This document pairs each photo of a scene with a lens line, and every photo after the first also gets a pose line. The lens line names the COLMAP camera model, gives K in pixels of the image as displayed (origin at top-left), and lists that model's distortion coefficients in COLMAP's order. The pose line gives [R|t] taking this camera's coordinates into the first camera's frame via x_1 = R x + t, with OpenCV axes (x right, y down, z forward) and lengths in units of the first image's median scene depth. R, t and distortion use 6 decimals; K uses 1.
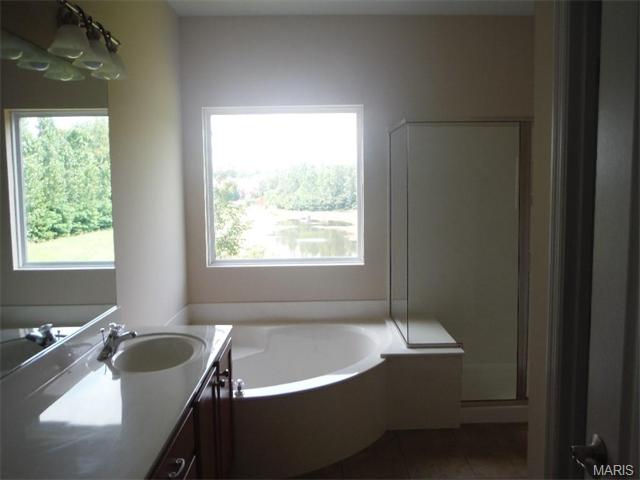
lens RADIAL K [[547.3, 0, 322.1], [0, 547.3, 237.5], [0, 0, 1]] dist [-0.048786, 0.013397]
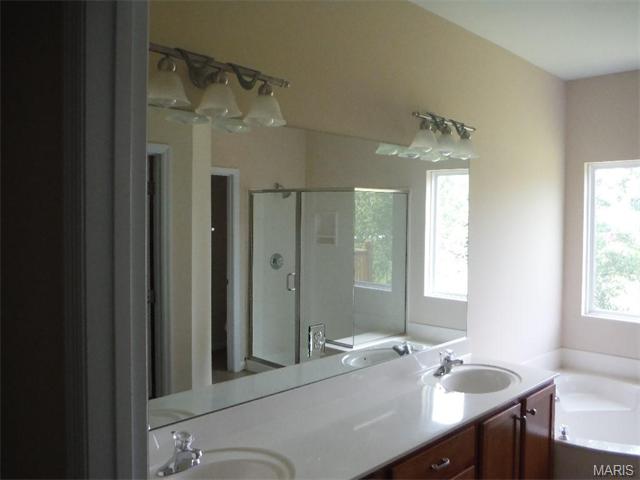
lens RADIAL K [[547.3, 0, 322.1], [0, 547.3, 237.5], [0, 0, 1]] dist [-0.048786, 0.013397]
pose [[0.689500, 0.043908, -0.722954, 0.250529], [-0.084060, 0.996267, -0.019663, -0.042291], [0.719391, 0.074329, 0.690617, -0.095145]]
